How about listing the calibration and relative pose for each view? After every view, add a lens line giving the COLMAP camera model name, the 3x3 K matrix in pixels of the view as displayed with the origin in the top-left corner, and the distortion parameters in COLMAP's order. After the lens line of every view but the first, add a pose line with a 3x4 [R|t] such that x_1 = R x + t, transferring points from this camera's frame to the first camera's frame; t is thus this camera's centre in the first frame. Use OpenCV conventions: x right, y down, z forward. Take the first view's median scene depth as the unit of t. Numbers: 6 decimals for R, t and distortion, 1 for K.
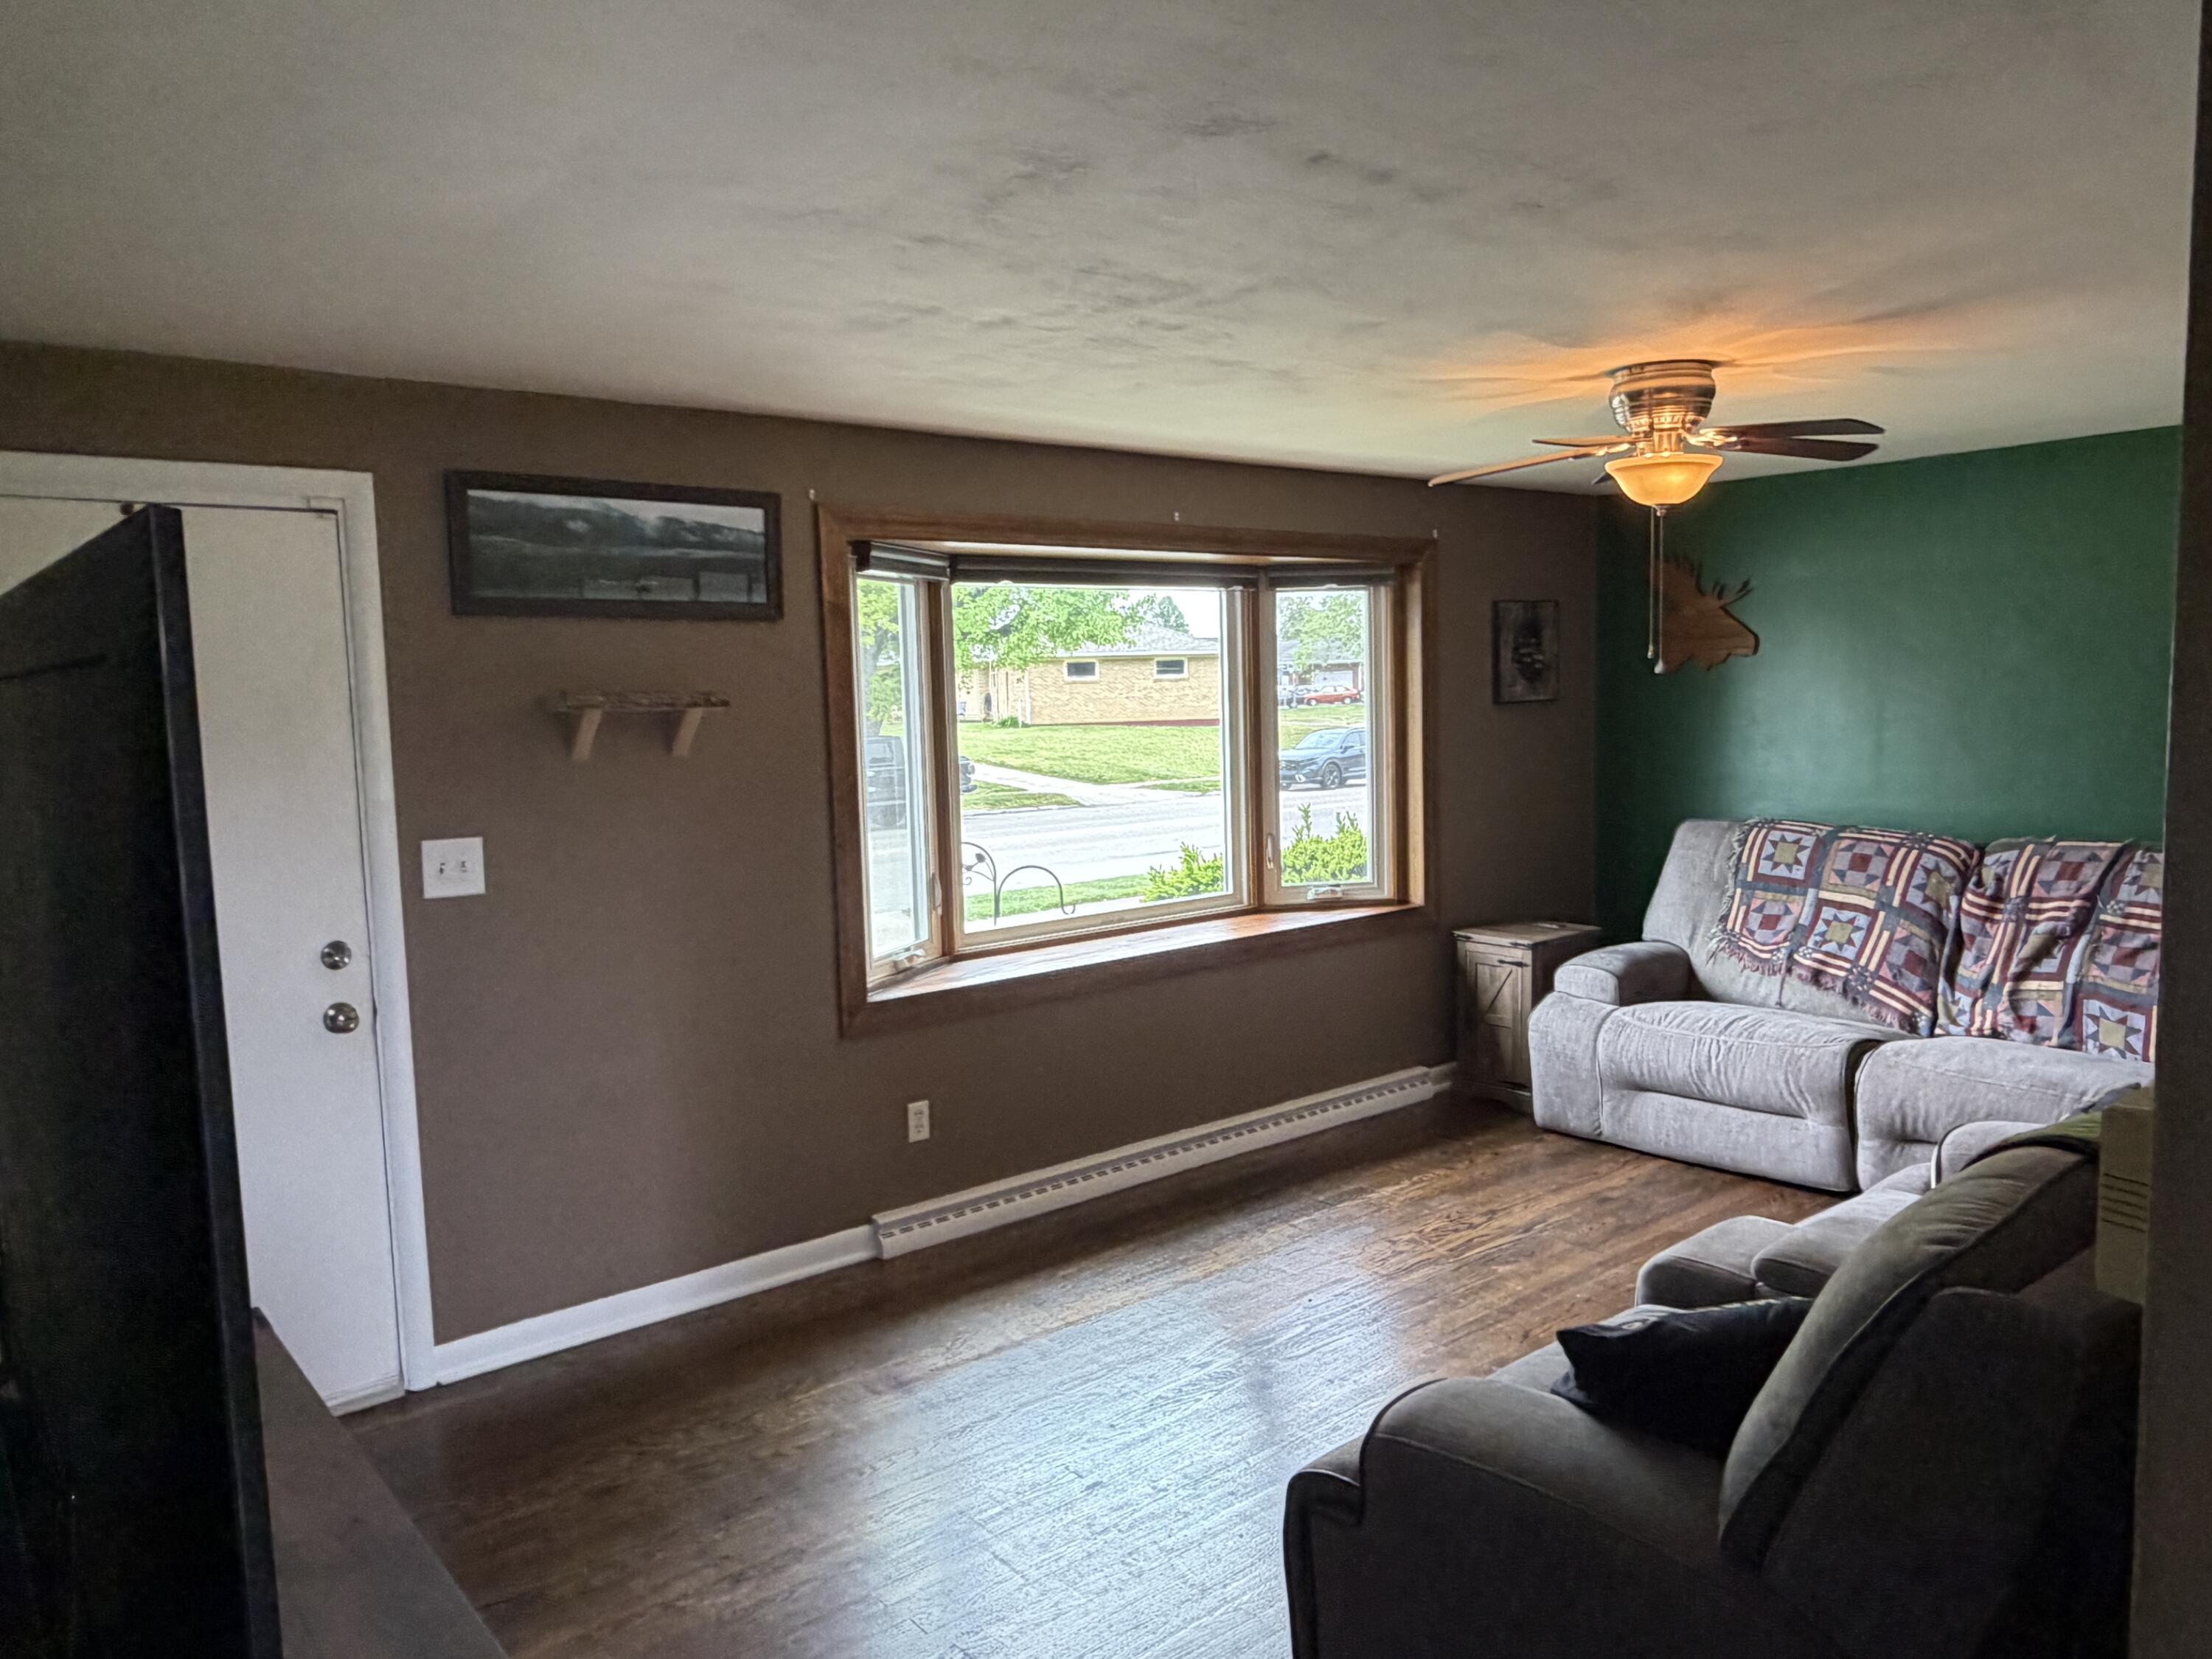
lens RADIAL K [[1583.1, 0, 1103.9], [0, 1583.1, 840.1], [0, 0, 1]] dist [0.004062, -0.002666]
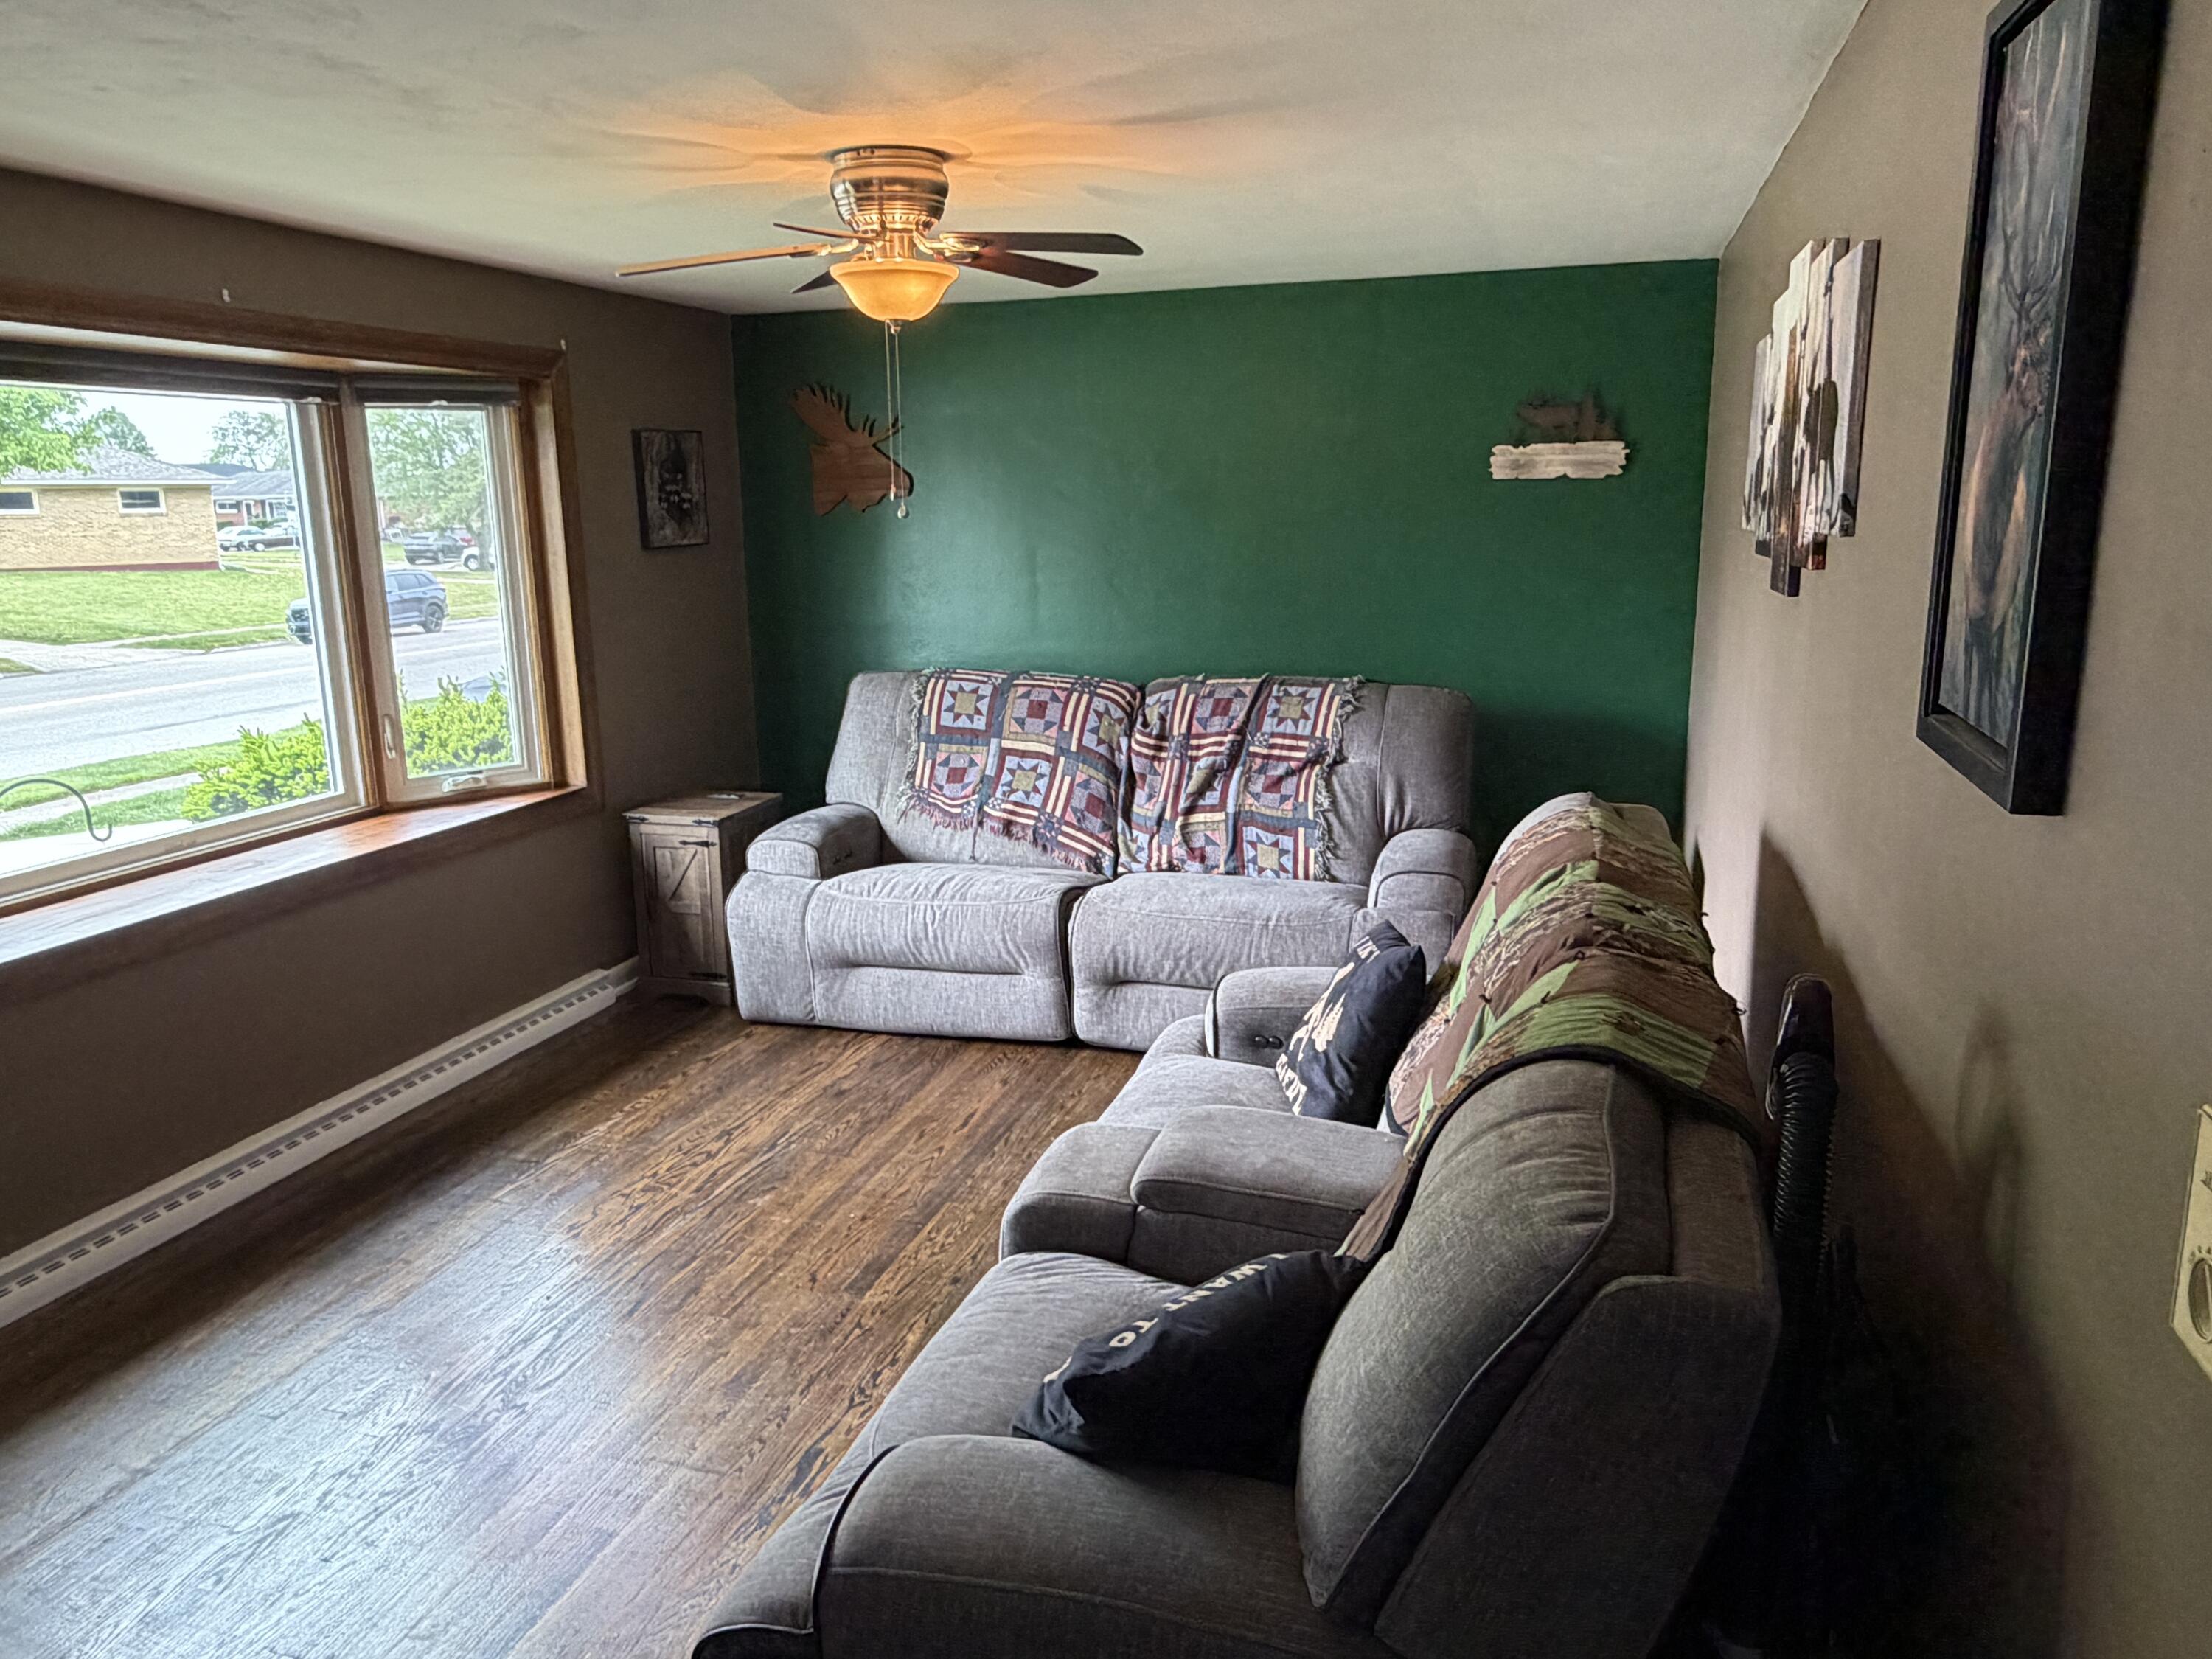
lens RADIAL K [[1583.1, 0, 1103.9], [0, 1583.1, 840.1], [0, 0, 1]] dist [0.004062, -0.002666]
pose [[0.835698, -0.105414, 0.538977, -0.035335], [0.050878, 0.992046, 0.115139, -0.017168], [-0.546827, -0.068799, 0.834414, 0.141057]]
